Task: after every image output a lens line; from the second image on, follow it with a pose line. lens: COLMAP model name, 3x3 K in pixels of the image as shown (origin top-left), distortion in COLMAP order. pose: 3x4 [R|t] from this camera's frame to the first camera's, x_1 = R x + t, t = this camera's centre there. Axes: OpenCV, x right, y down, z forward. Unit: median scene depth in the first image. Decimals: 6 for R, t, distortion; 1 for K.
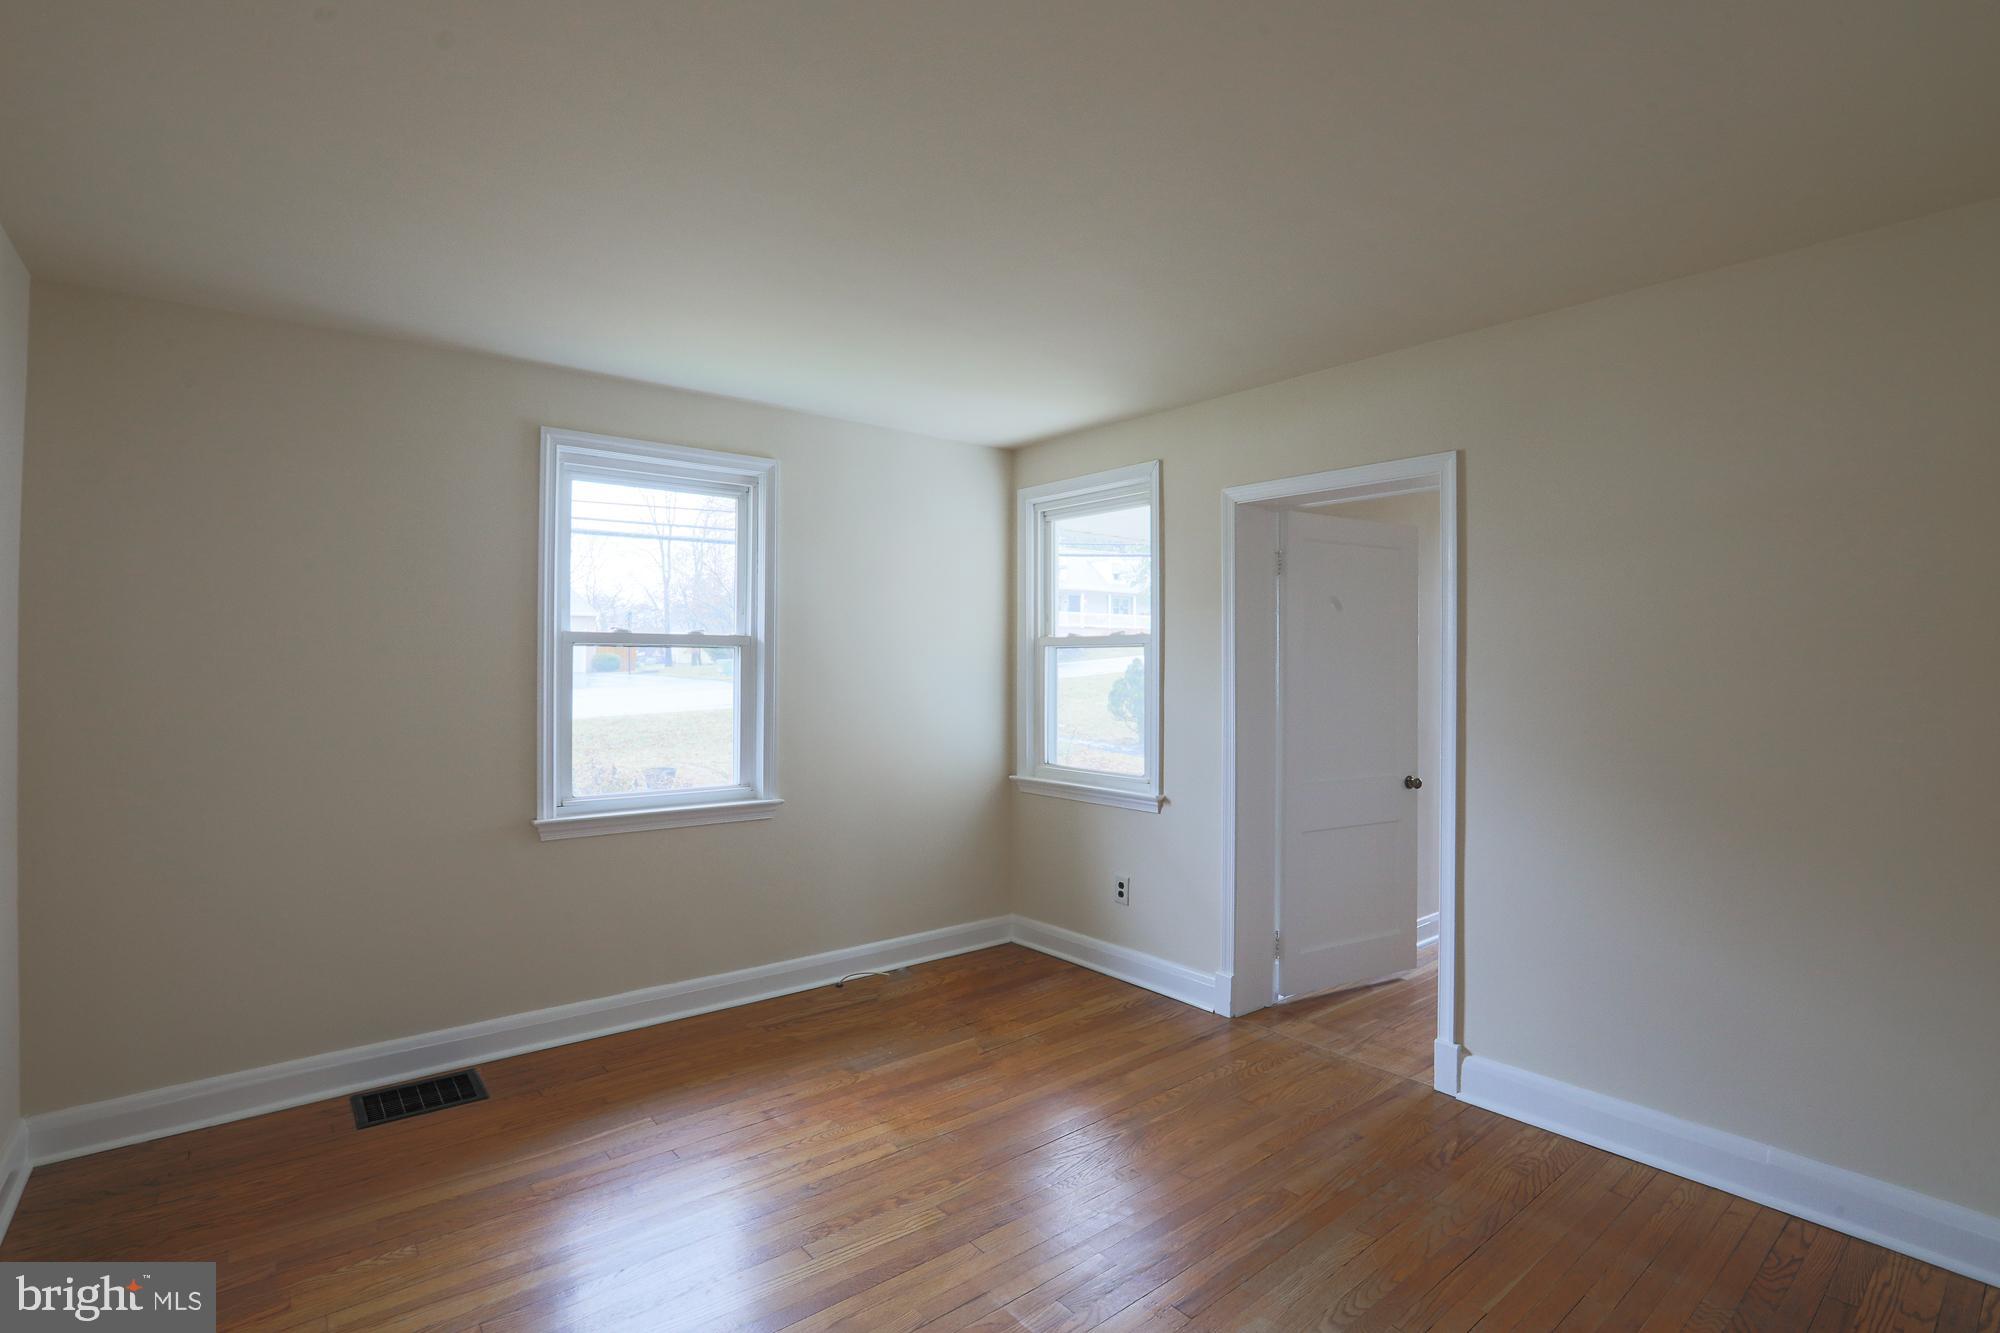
lens RADIAL K [[943.0, 0, 1017.7], [0, 943.0, 660.0], [0, 0, 1]] dist [-0.048330, 0.016706]
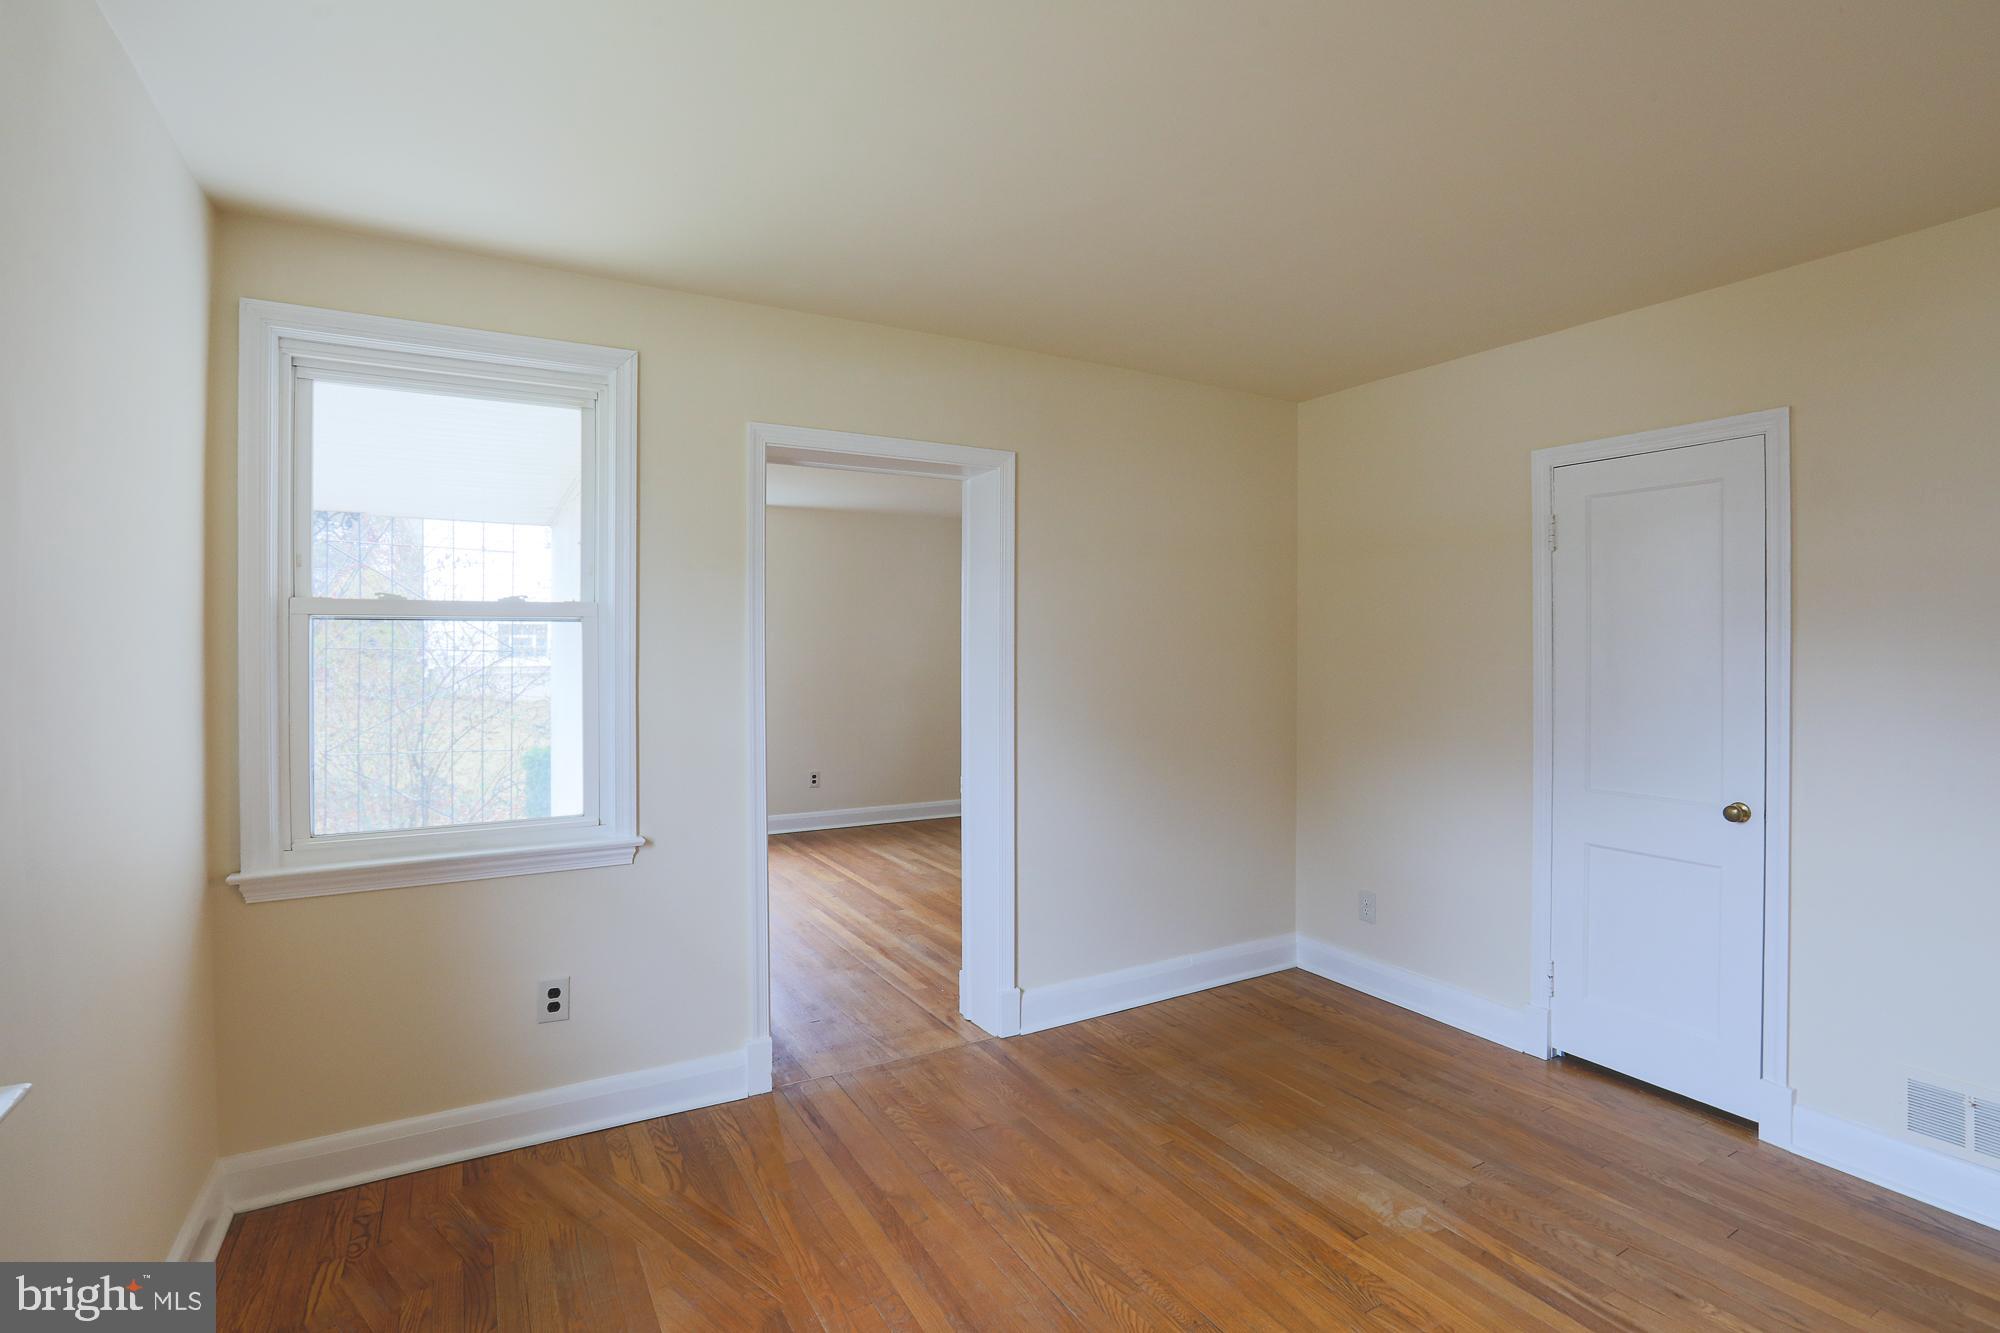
lens RADIAL K [[948.2, 0, 1009.1], [0, 948.2, 654.8], [0, 0, 1]] dist [-0.061494, 0.022256]
pose [[0.168863, -0.006726, 0.985617, -0.481299], [0.002396, 0.999977, 0.006413, 0.006490], [-0.985637, 0.001279, 0.168875, 0.616199]]
